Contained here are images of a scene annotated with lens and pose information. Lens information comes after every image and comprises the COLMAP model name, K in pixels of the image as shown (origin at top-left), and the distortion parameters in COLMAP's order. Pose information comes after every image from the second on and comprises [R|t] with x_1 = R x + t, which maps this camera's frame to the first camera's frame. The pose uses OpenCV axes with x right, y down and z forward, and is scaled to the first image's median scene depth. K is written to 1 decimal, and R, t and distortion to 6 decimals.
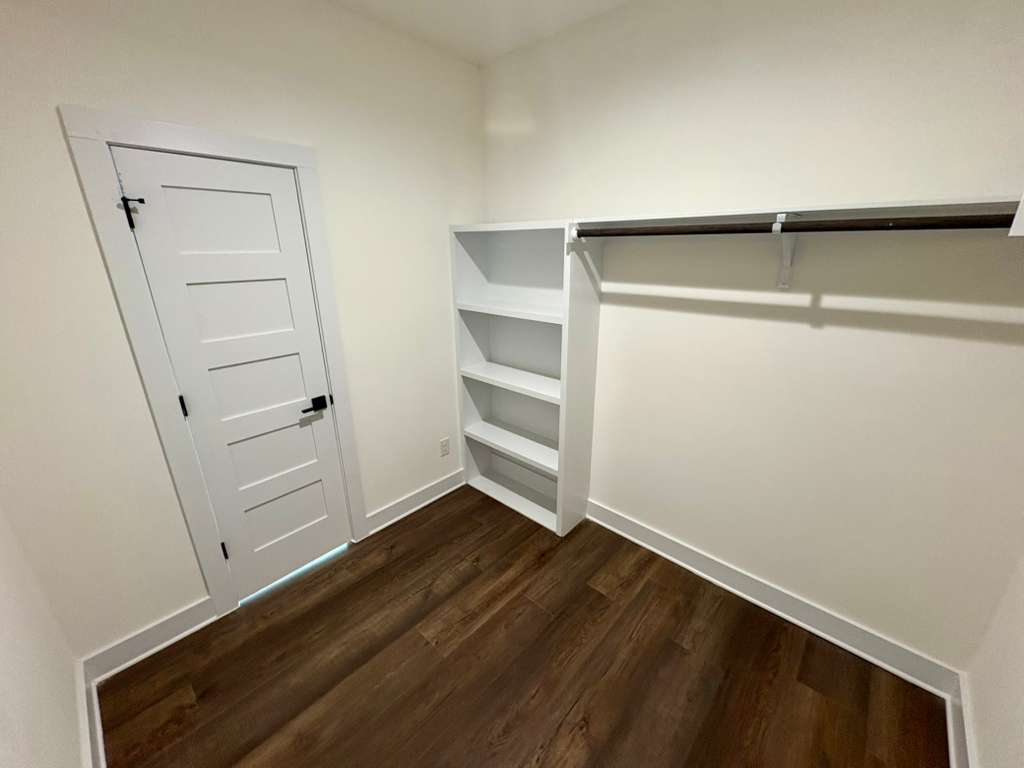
lens RADIAL K [[408.9, 0, 512.0], [0, 408.9, 384.0], [0, 0, 1]] dist [0.001060, 0.000542]
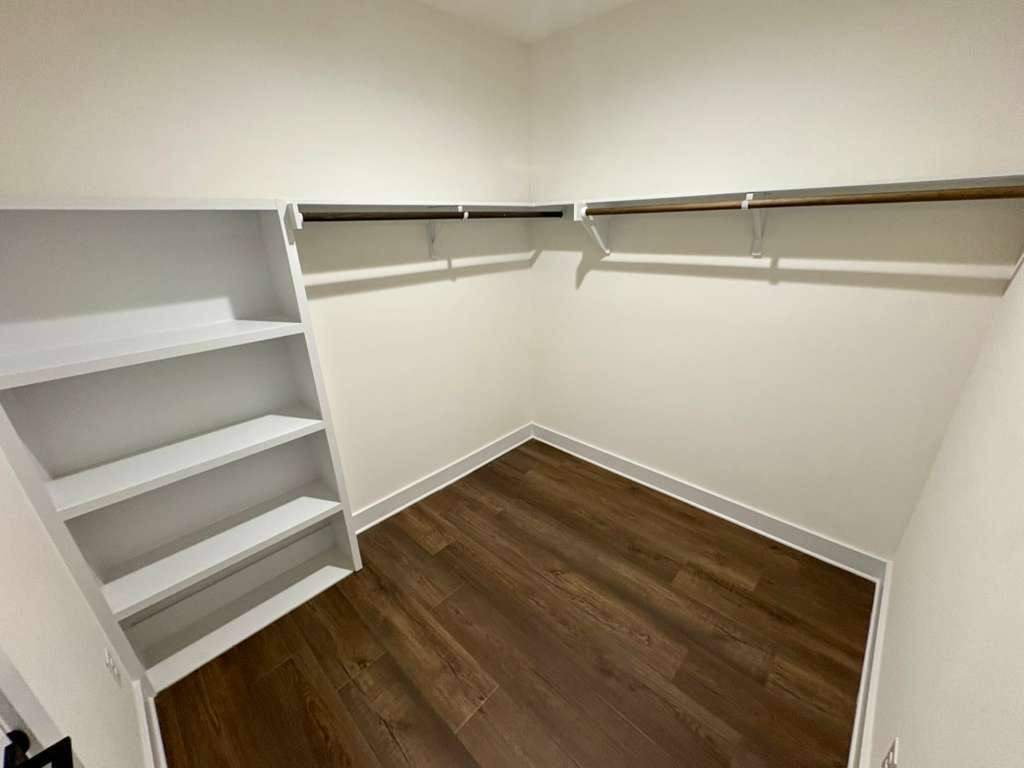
lens RADIAL K [[408.9, 0, 512.0], [0, 408.9, 384.0], [0, 0, 1]] dist [0.001060, 0.000542]
pose [[0.021559, -0.357671, 0.933599, -0.694193], [0.350720, 0.877177, 0.327956, -0.185360], [-0.936232, 0.320362, 0.144353, 0.565707]]
